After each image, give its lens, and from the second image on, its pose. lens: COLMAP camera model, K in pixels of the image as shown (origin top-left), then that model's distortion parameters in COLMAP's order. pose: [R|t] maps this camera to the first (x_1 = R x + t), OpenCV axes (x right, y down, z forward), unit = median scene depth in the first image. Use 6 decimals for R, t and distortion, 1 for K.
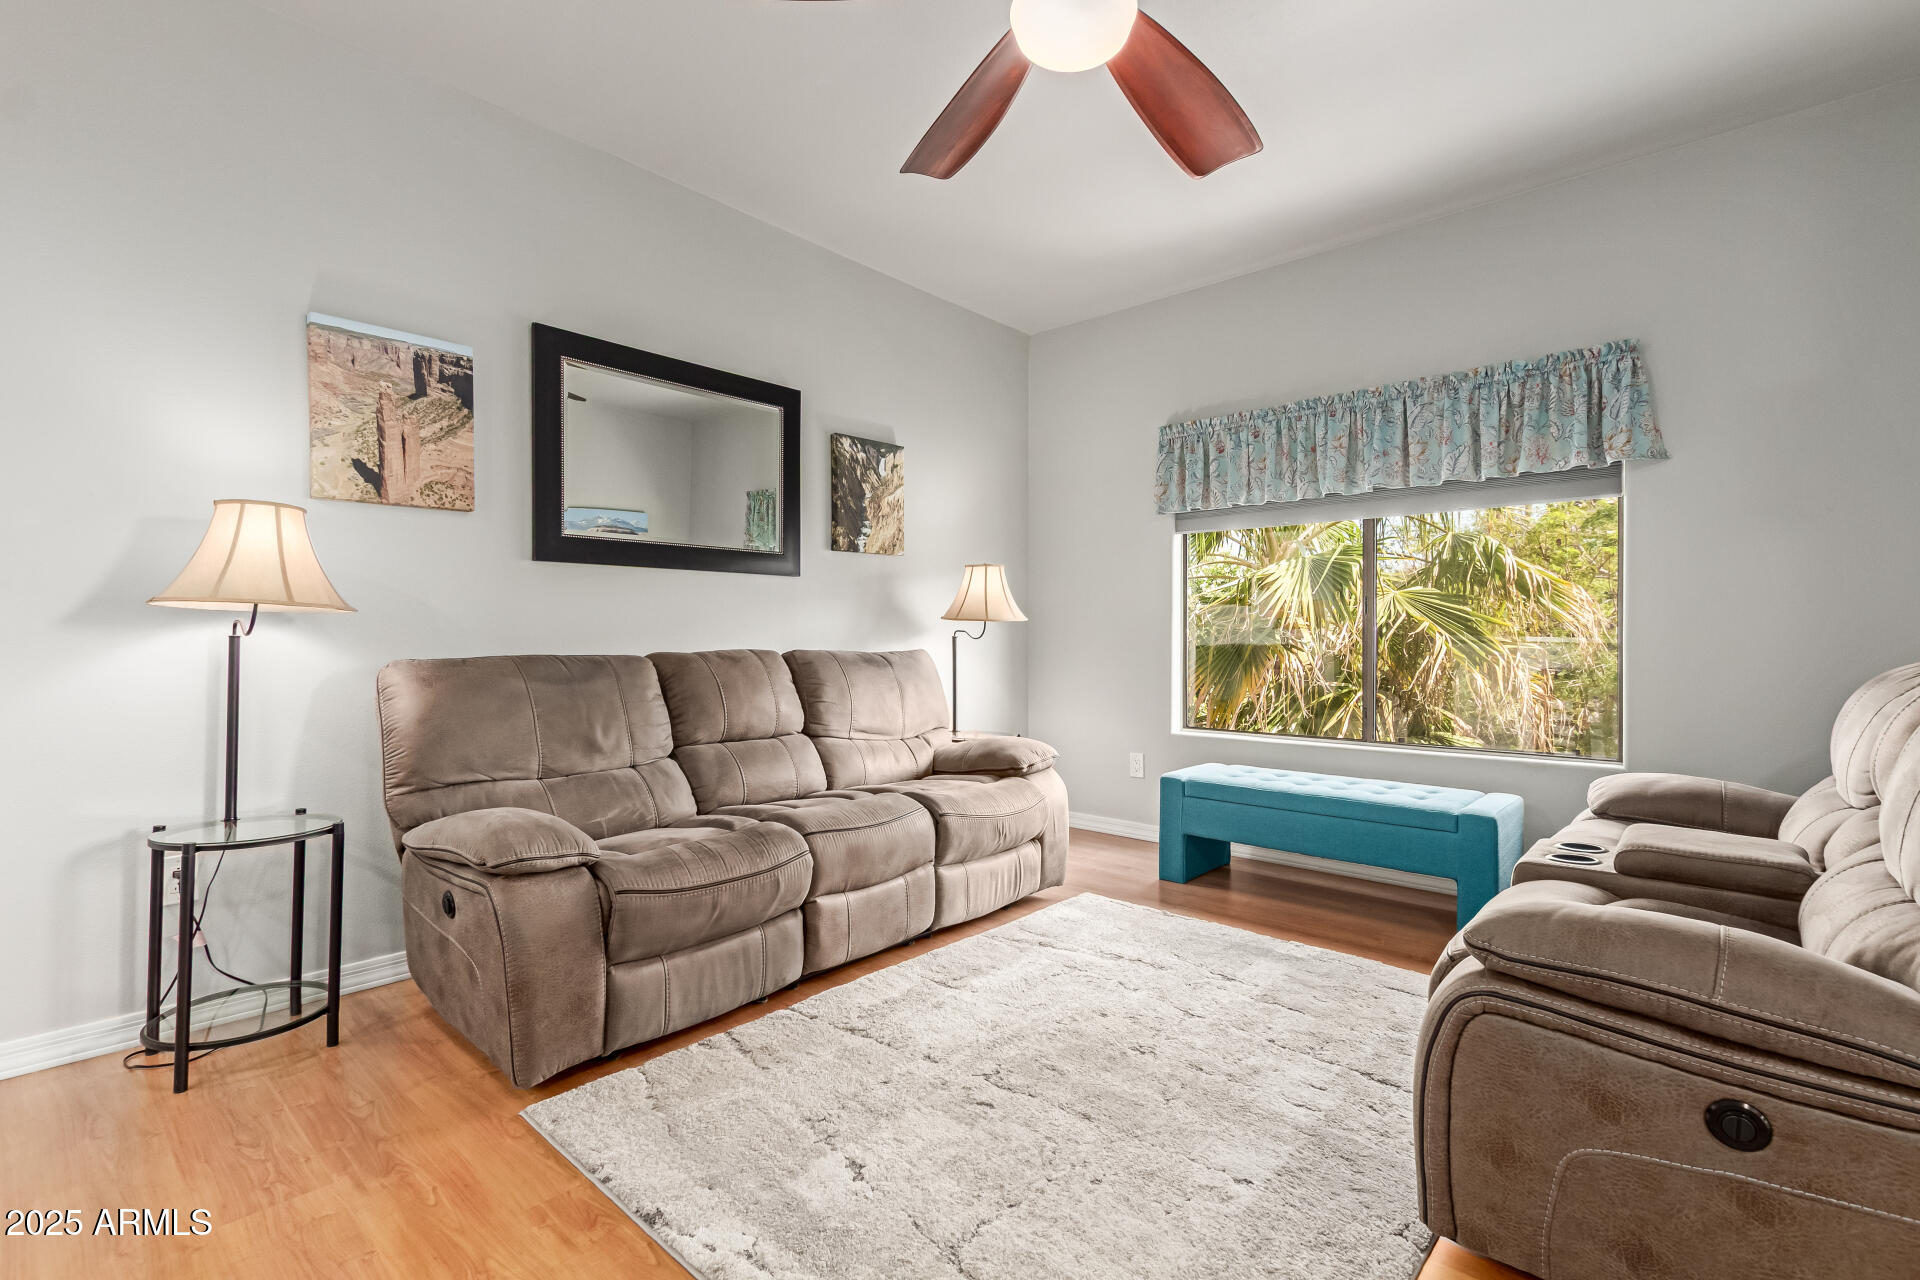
lens RADIAL K [[872.2, 0, 963.4], [0, 872.2, 637.0], [0, 0, 1]] dist [0.009069, -0.004433]
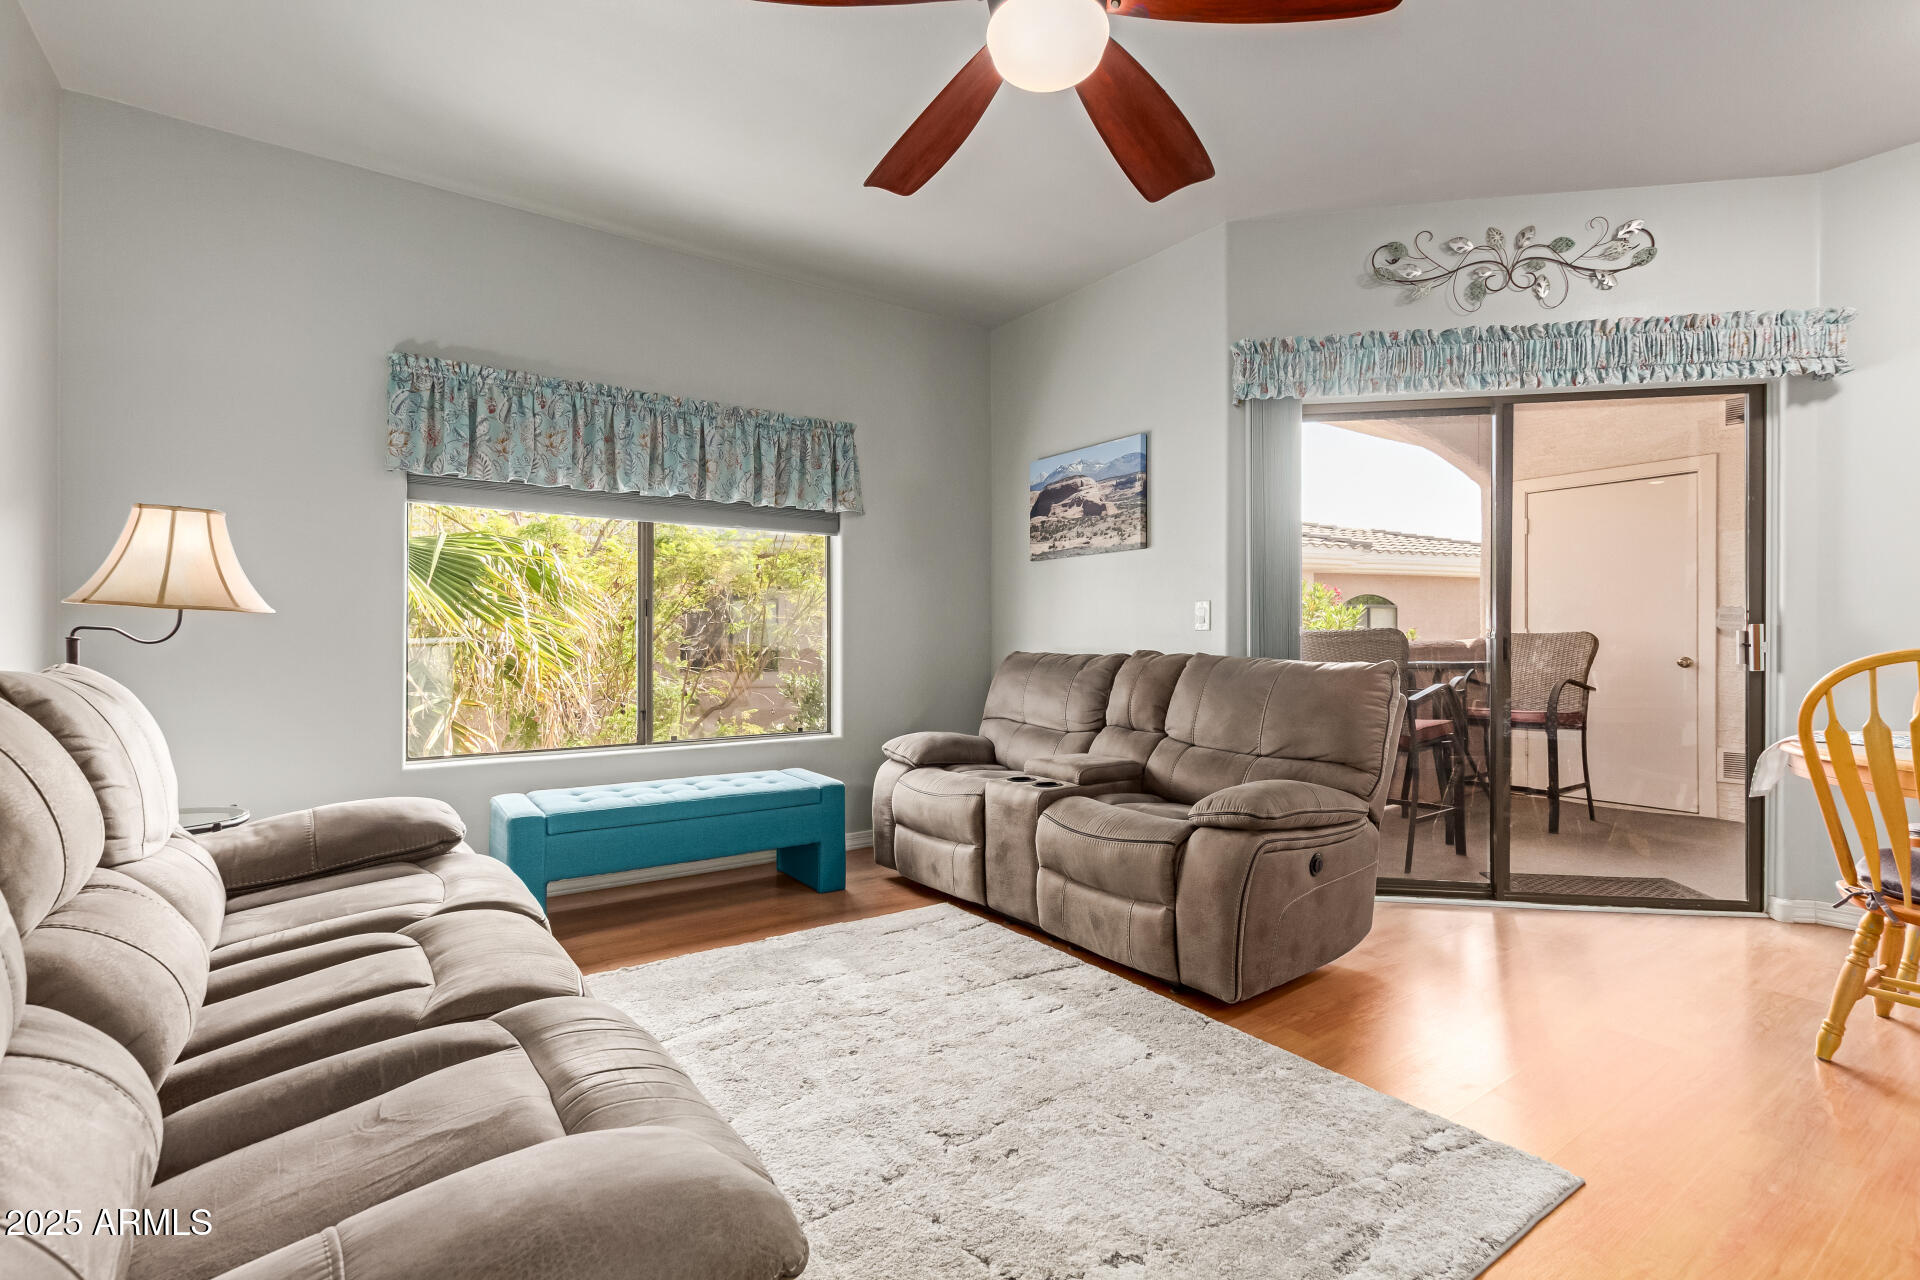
lens RADIAL K [[872.2, 0, 970.2], [0, 872.2, 641.9], [0, 0, 1]] dist [0.009069, -0.004433]
pose [[0.214234, -0.002485, 0.976779, -0.506760], [-0.000790, 0.999996, 0.002718, -0.000928], [-0.976782, -0.001354, 0.214231, 0.489800]]
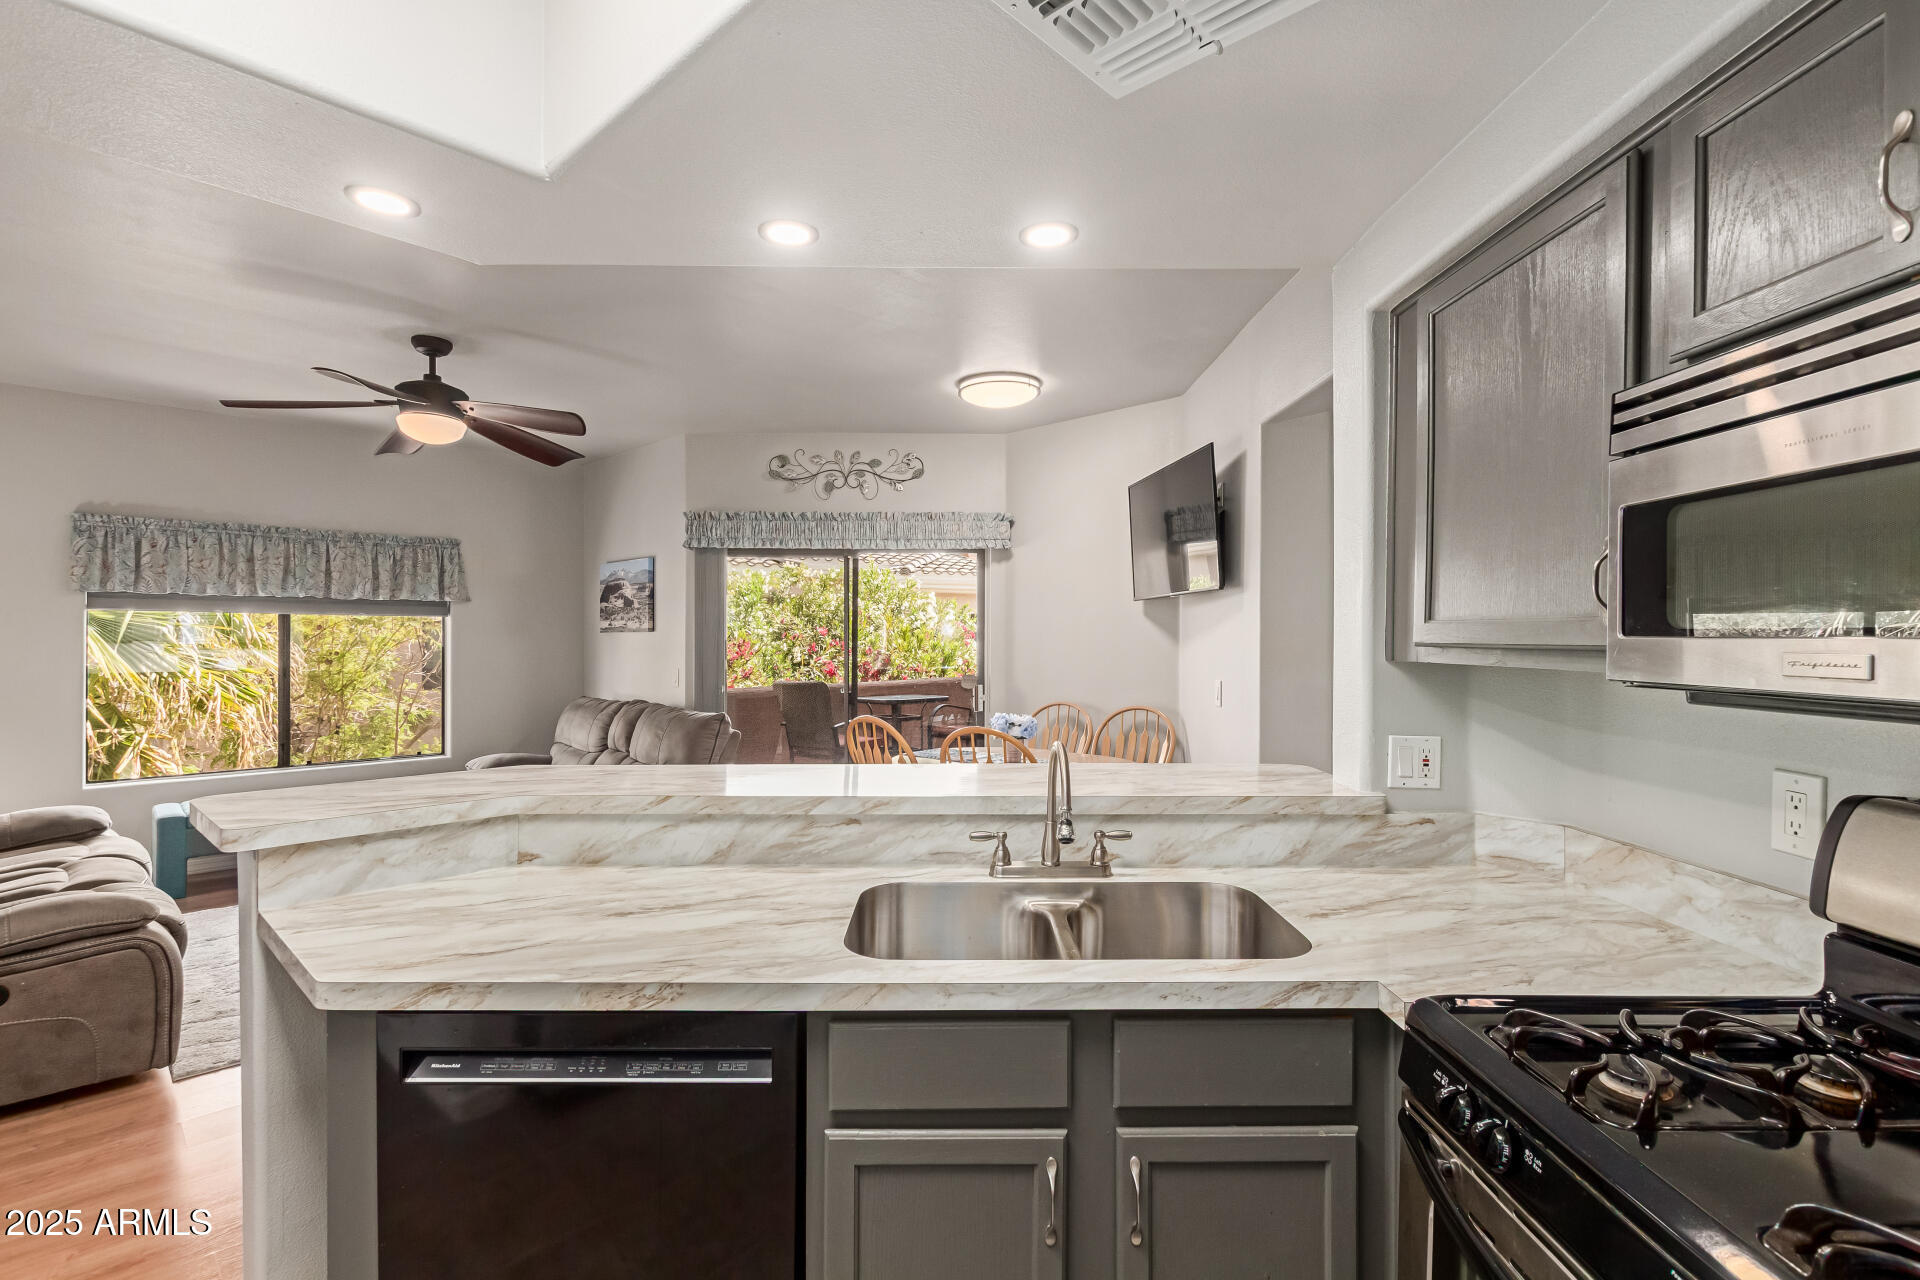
lens RADIAL K [[872.2, 0, 970.4], [0, 872.2, 646.9], [0, 0, 1]] dist [0.009069, -0.004433]
pose [[0.037580, -0.007959, 0.999262, -1.094149], [-0.002990, 0.999963, 0.008077, -0.109430], [-0.999289, -0.003292, 0.037555, -0.217681]]
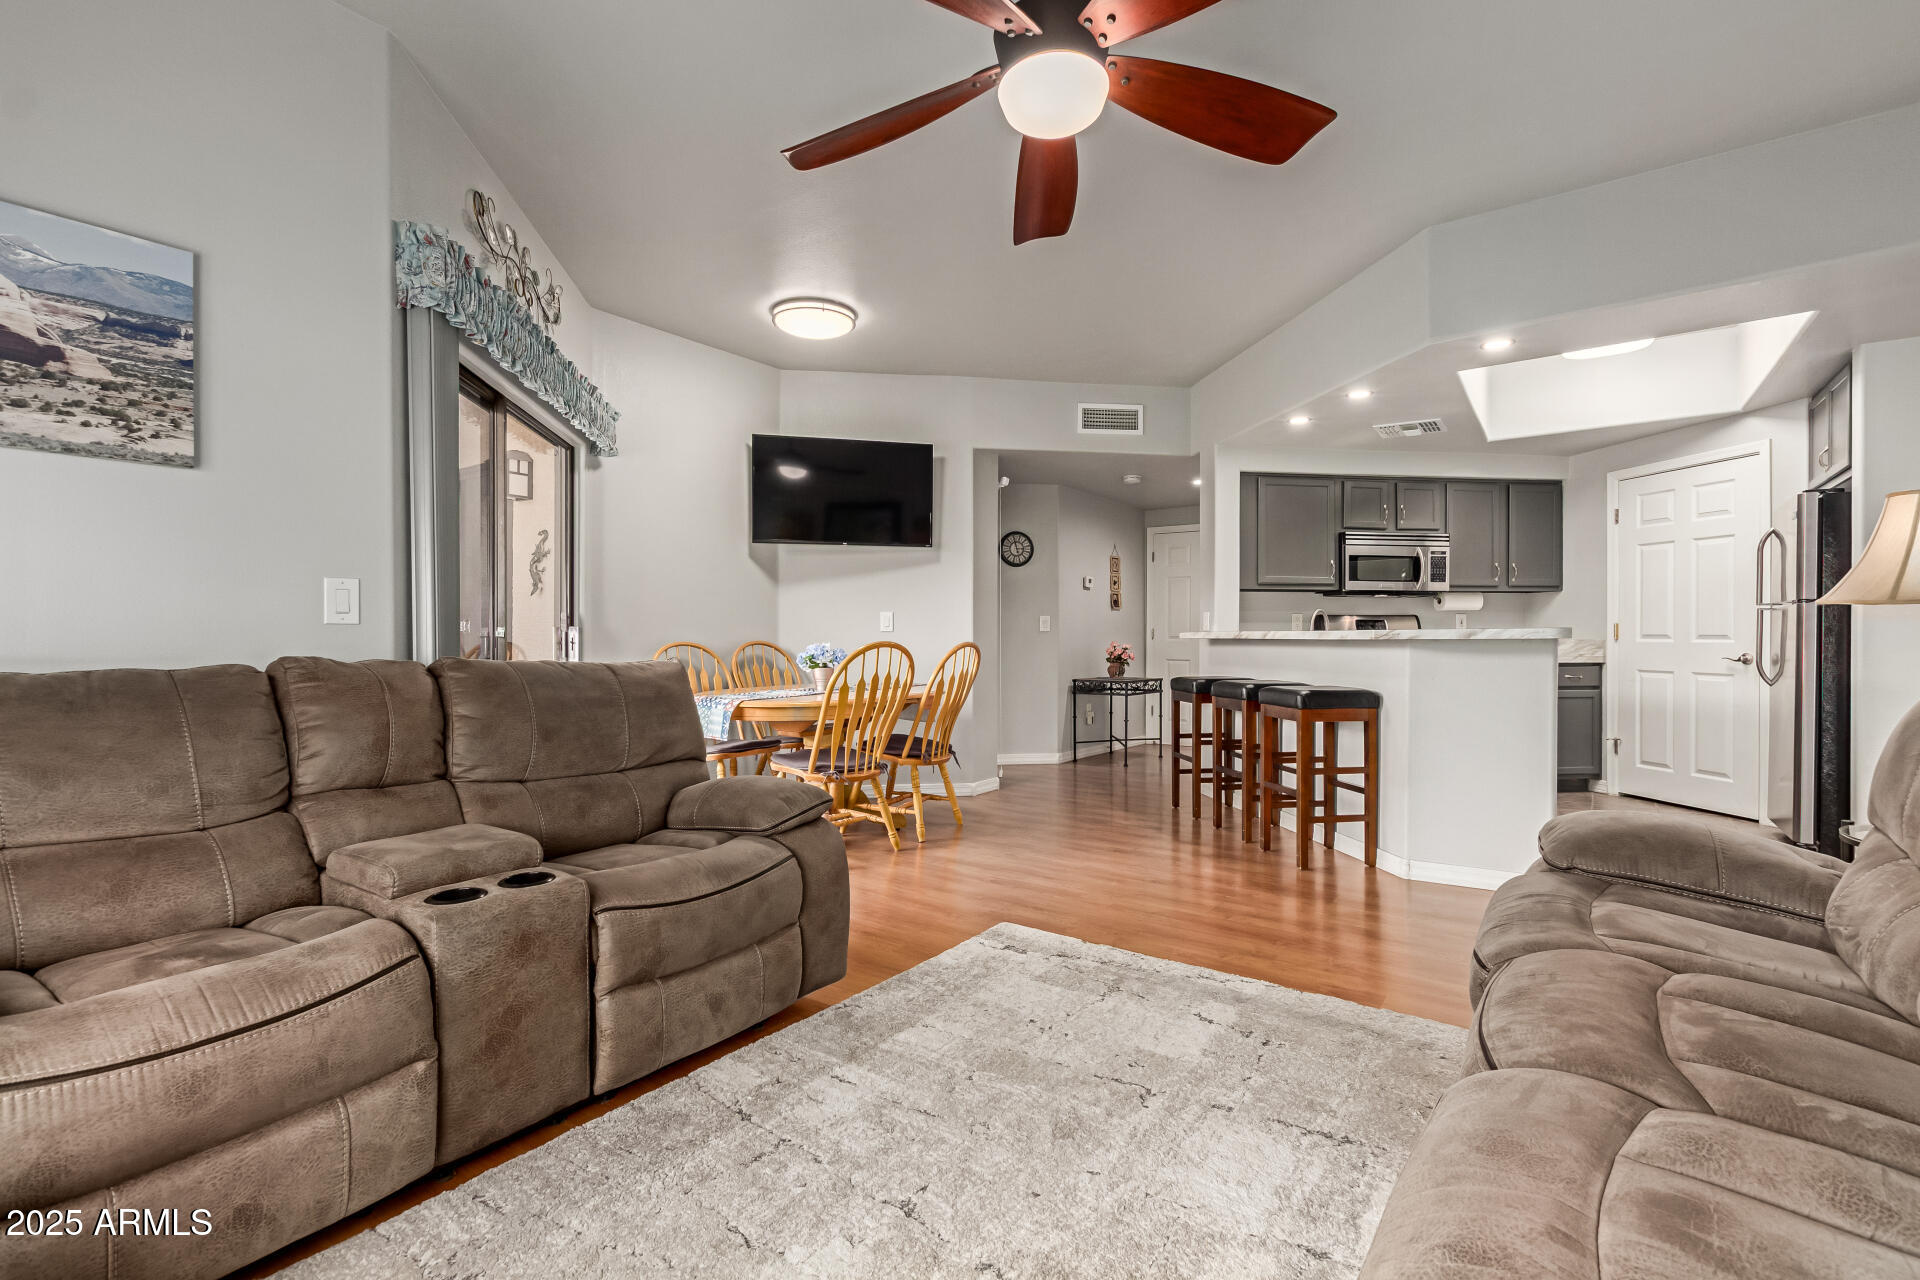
lens RADIAL K [[872.2, 0, 963.8], [0, 872.2, 644.0], [0, 0, 1]] dist [0.009069, -0.004433]
pose [[-0.995295, 0.004341, -0.096793, 0.203056], [0.003797, 0.999976, 0.005806, 0.000823], [0.096816, 0.005411, -0.995288, 1.196714]]
